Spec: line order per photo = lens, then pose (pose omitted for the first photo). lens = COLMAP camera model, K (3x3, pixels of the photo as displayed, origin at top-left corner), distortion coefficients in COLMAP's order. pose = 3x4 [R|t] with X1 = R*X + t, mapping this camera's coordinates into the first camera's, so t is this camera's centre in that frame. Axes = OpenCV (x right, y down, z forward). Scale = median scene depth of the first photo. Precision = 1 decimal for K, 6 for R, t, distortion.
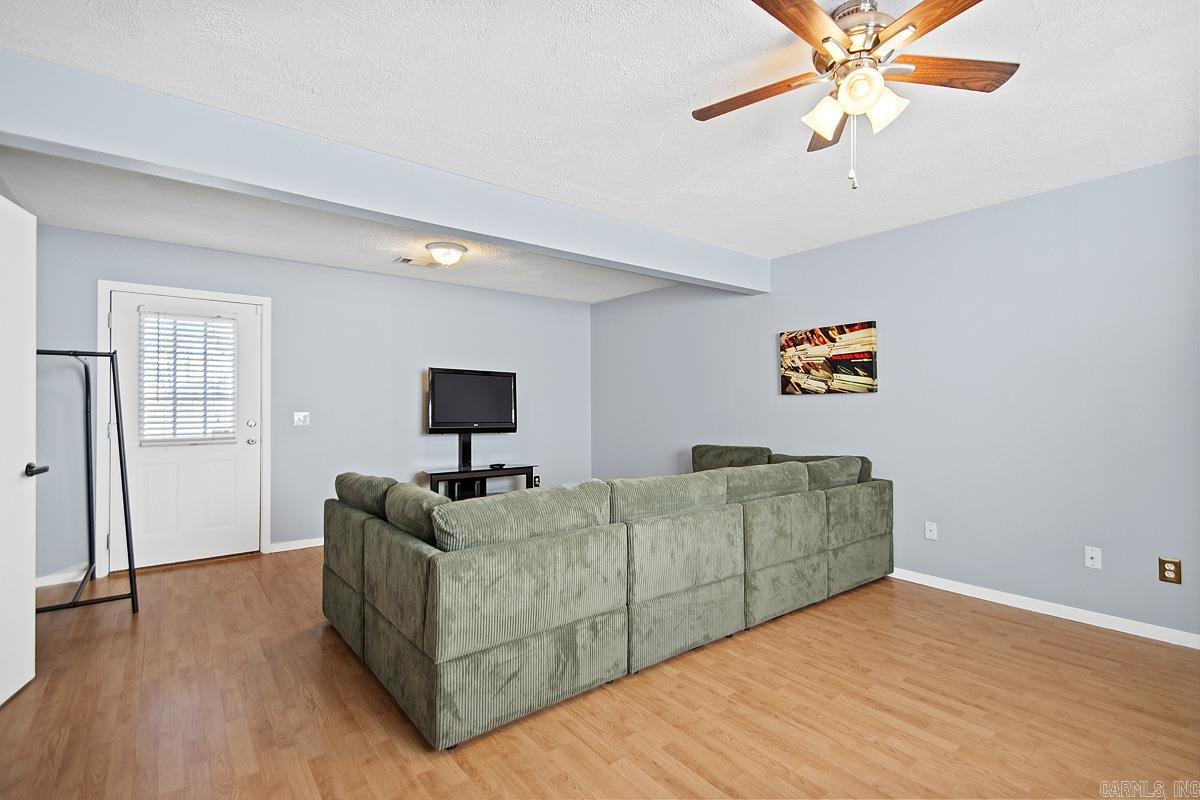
lens RADIAL K [[563.7, 0, 610.7], [0, 563.7, 401.1], [0, 0, 1]] dist [0.033184, -0.017417]
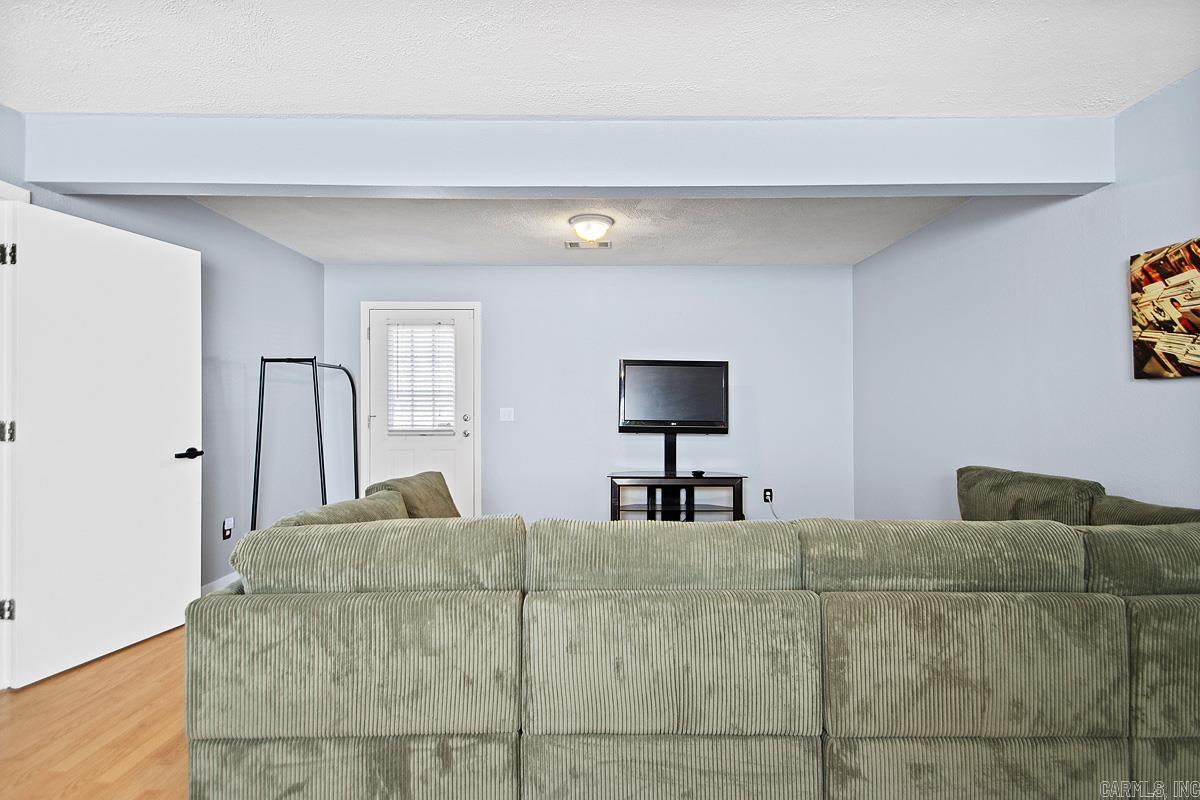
lens RADIAL K [[563.7, 0, 603.9], [0, 563.7, 401.4], [0, 0, 1]] dist [0.033184, -0.017417]
pose [[0.782269, -0.001208, -0.622939, 0.278068], [0.006139, 0.999965, 0.005771, 0.003146], [0.622910, -0.008339, 0.782249, 0.340114]]
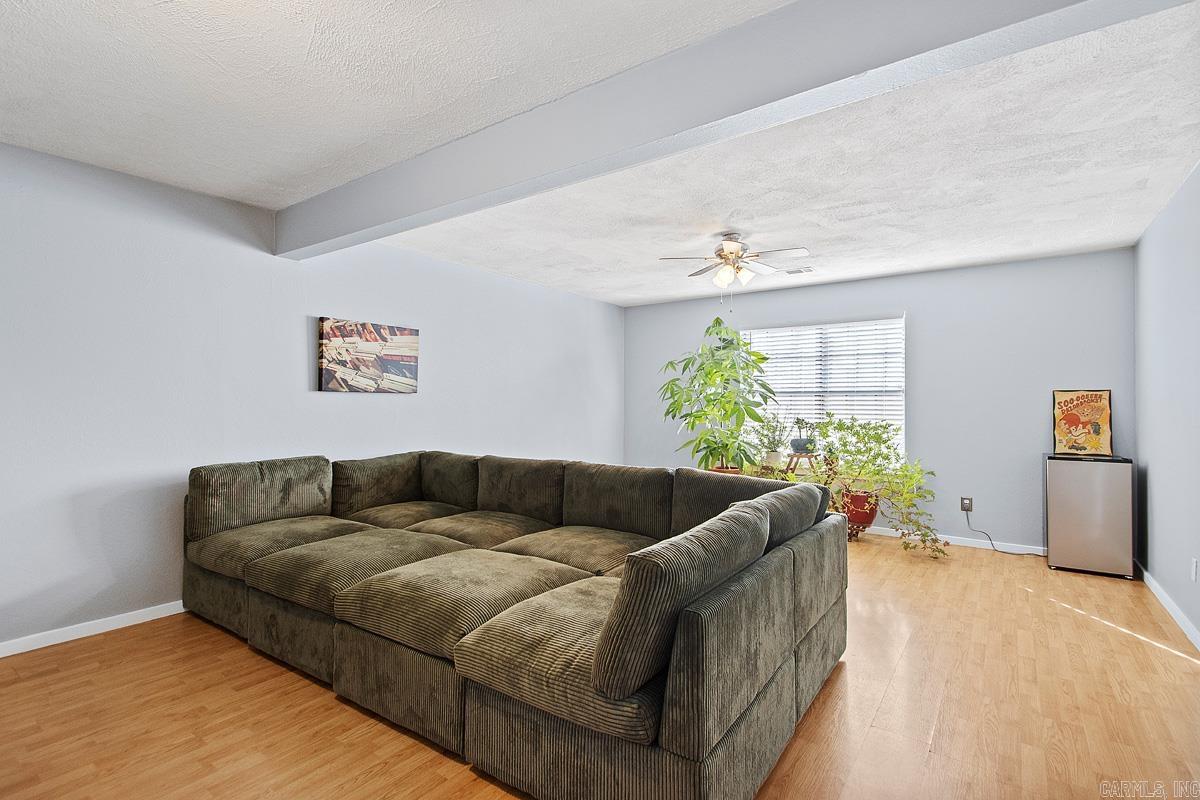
lens RADIAL K [[563.7, 0, 604.9], [0, 563.7, 401.0], [0, 0, 1]] dist [0.033184, -0.017417]
pose [[-0.282068, 0.016390, 0.959254, -0.692661], [-0.009223, 0.999762, -0.019794, 0.018129], [-0.959350, -0.014431, -0.281849, 0.930422]]
